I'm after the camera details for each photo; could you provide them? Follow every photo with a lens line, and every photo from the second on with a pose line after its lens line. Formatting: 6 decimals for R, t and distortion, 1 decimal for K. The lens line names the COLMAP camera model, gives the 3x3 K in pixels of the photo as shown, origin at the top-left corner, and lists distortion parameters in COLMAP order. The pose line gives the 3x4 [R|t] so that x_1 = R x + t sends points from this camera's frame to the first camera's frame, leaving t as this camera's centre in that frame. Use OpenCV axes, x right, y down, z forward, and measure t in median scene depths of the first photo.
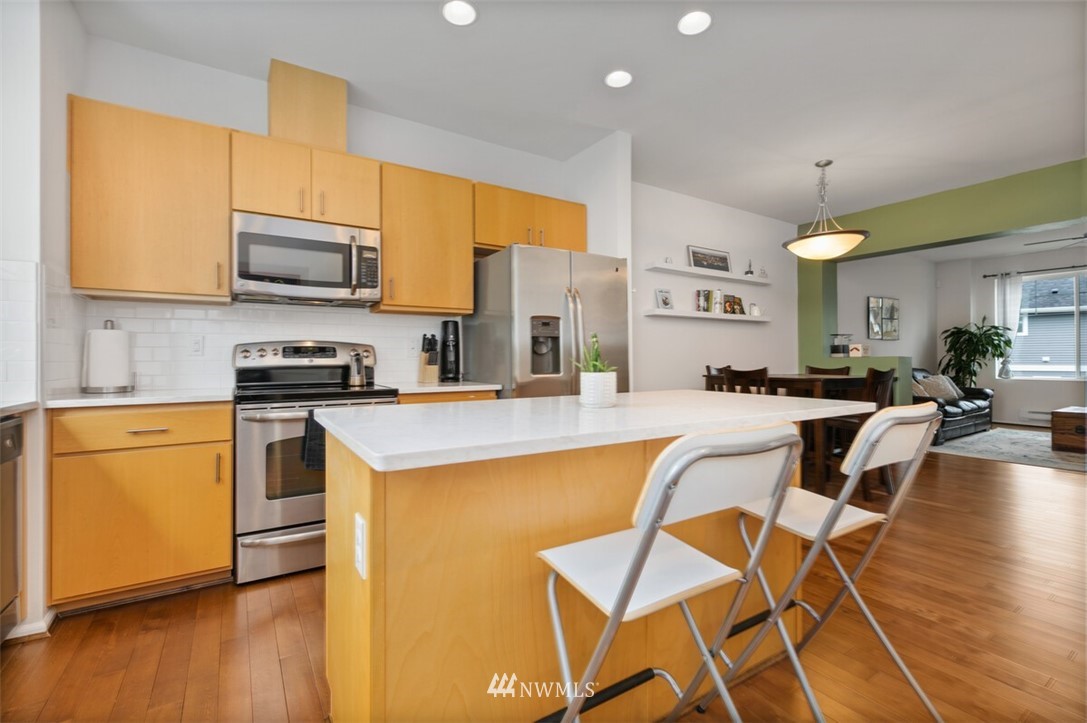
lens RADIAL K [[482.7, 0, 551.2], [0, 482.7, 353.7], [0, 0, 1]] dist [0.001073, 0.000255]
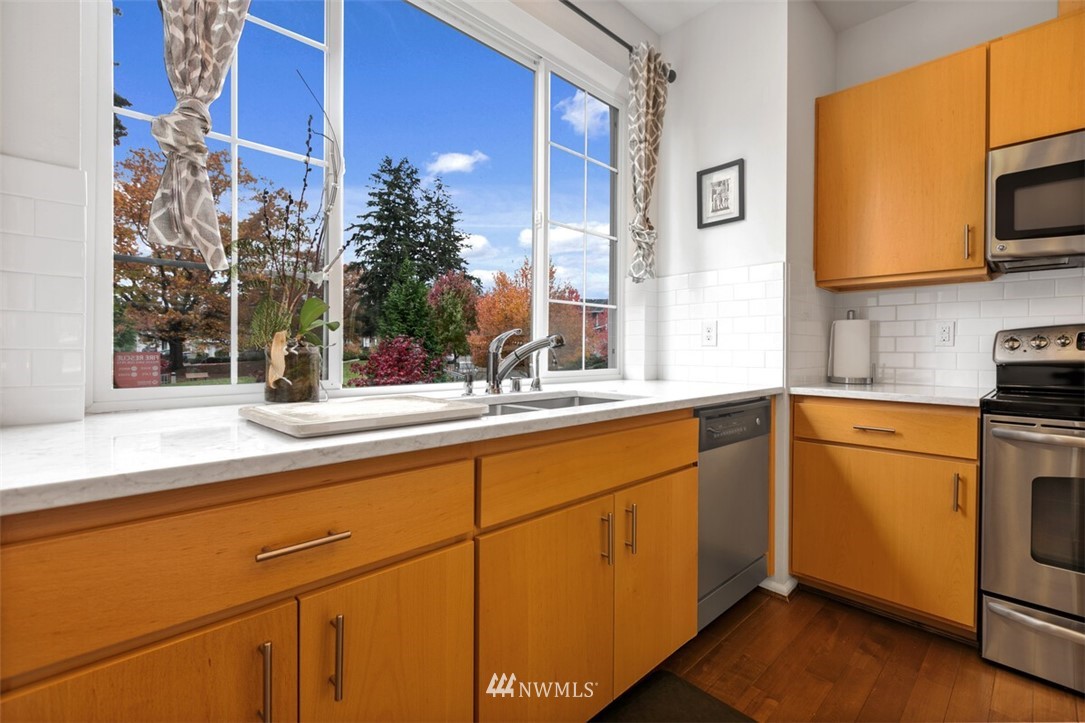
lens RADIAL K [[481.8, 0, 550.1], [0, 481.8, 353.7], [0, 0, 1]] dist [0.001073, 0.000255]
pose [[0.184951, 0.014359, -0.982643, -0.053662], [0.004846, 0.999868, 0.015522, 0.000954], [0.982736, -0.007633, 0.184857, 0.201540]]
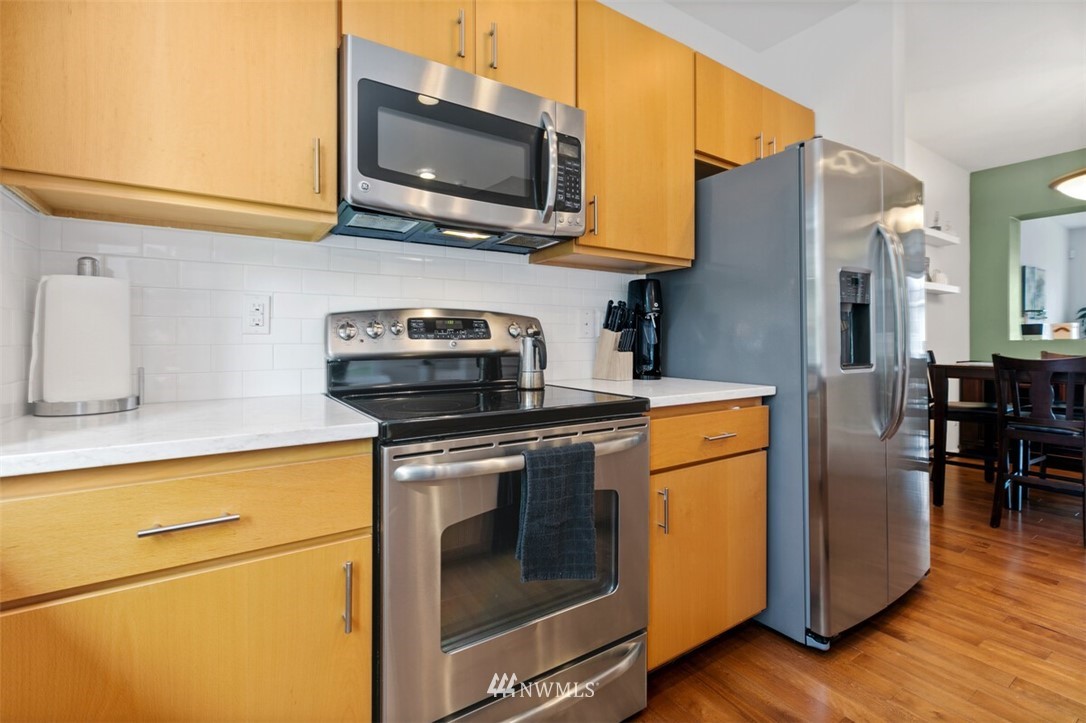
lens RADIAL K [[488.5, 0, 544.6], [0, 488.5, 338.0], [0, 0, 1]] dist [0.000627, 0.000157]
pose [[0.999806, 0.003853, 0.019300, -0.469134], [-0.003991, 0.999967, 0.007103, 0.003802], [-0.019272, -0.007178, 0.999789, 0.504931]]
